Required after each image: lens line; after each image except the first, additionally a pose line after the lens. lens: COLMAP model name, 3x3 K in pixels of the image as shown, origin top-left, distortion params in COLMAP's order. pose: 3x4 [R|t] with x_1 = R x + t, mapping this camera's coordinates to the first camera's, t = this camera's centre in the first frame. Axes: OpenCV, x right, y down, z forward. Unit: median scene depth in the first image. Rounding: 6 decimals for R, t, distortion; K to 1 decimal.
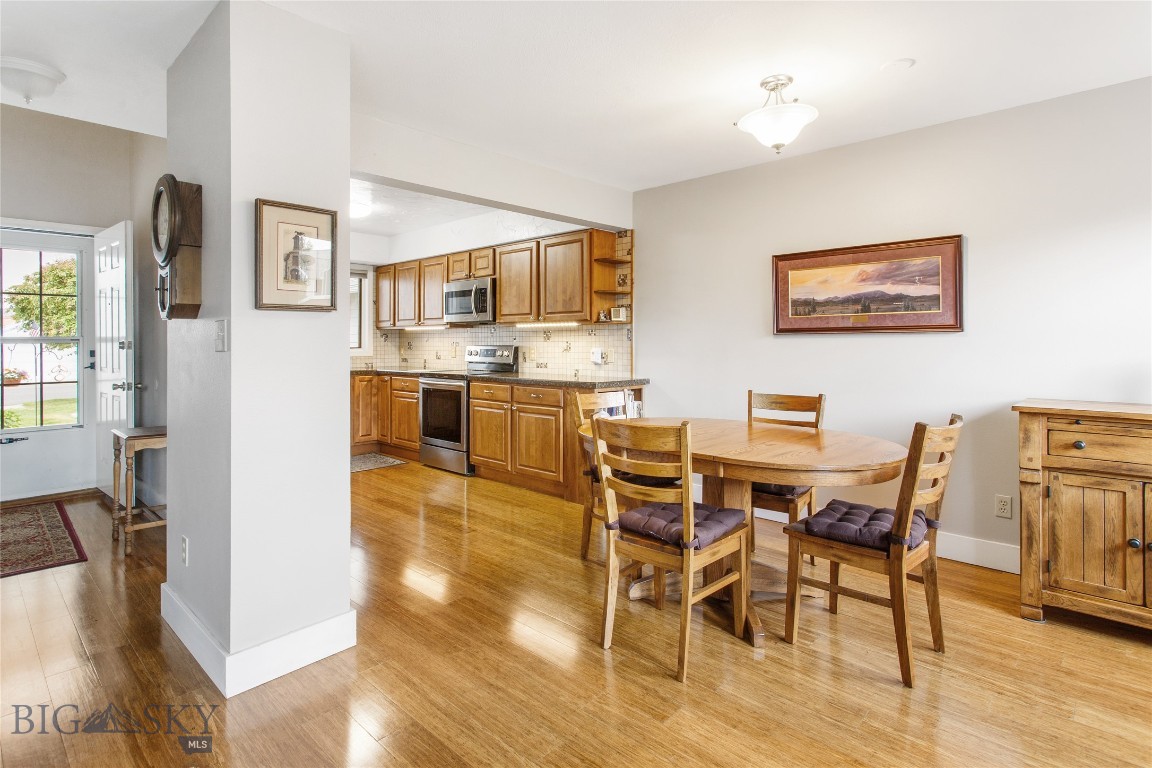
lens RADIAL K [[577.7, 0, 576.8], [0, 577.7, 342.1], [0, 0, 1]] dist [0.004579, 0.000159]
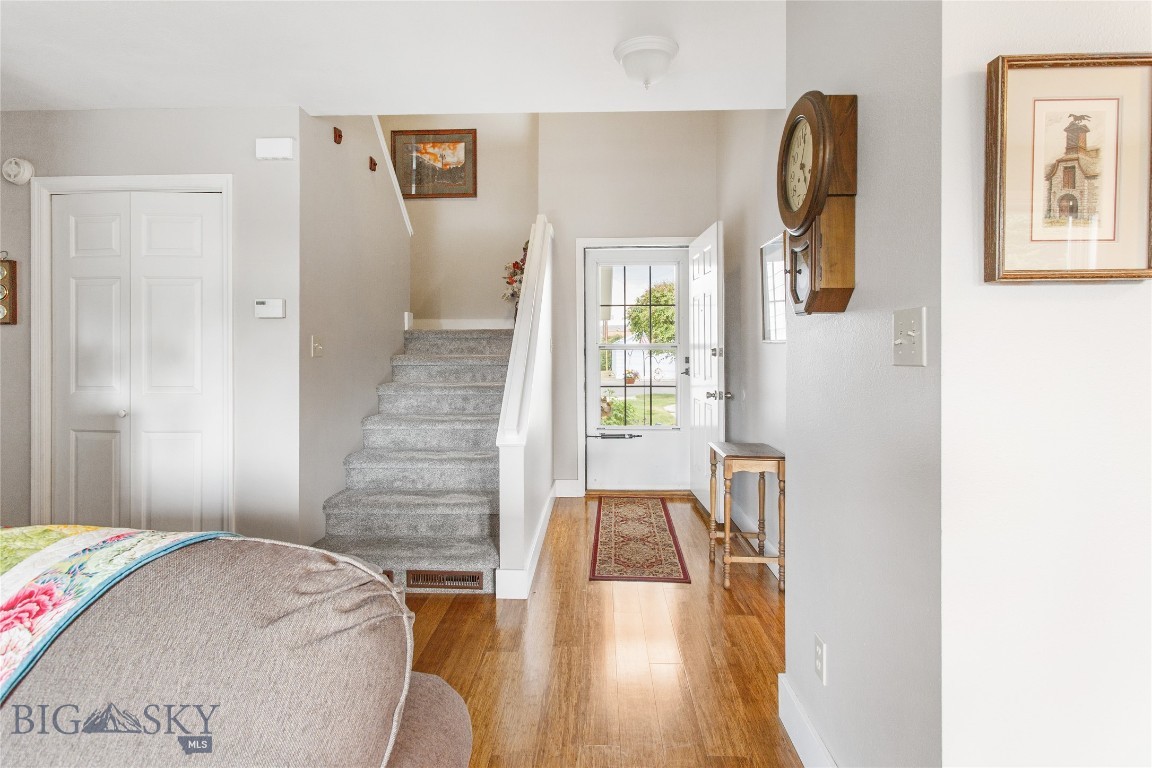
lens RADIAL K [[577.7, 0, 576.8], [0, 577.7, 342.1], [0, 0, 1]] dist [0.004579, 0.000159]
pose [[0.650515, -0.007507, -0.759457, -0.208583], [-0.001924, 0.999932, -0.011532, 0.000347], [0.759491, 0.008963, 0.650456, 0.207225]]
